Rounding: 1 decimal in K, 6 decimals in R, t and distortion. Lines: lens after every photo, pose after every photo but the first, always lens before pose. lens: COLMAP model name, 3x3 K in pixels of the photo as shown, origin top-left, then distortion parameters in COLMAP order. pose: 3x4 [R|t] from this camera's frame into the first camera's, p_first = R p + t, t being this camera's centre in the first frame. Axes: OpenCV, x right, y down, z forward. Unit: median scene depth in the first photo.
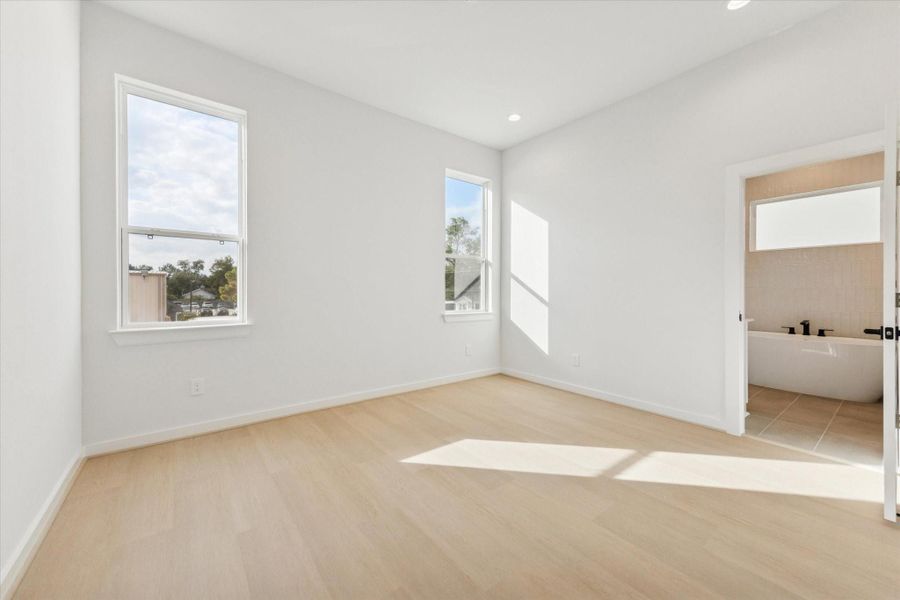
lens RADIAL K [[345.2, 0, 452.8], [0, 345.2, 297.0], [0, 0, 1]] dist [-0.000366, 0.000113]
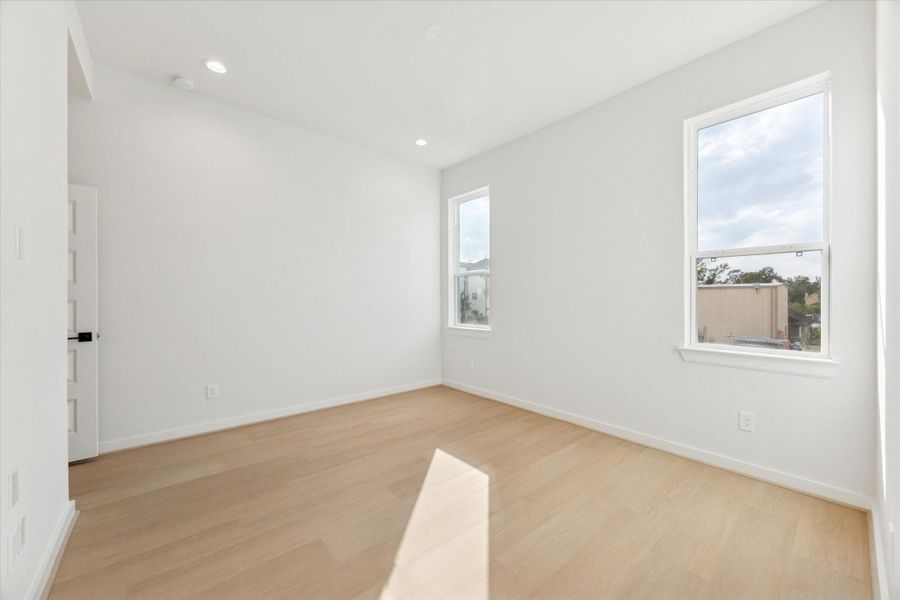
lens RADIAL K [[342.4, 0, 456.8], [0, 342.4, 296.2], [0, 0, 1]] dist [0.000023, -0.000067]
pose [[0.053584, -0.005714, -0.998547, 1.044801], [-0.008577, 0.999944, -0.006183, -0.067488], [0.998526, 0.008896, 0.053532, 0.954325]]
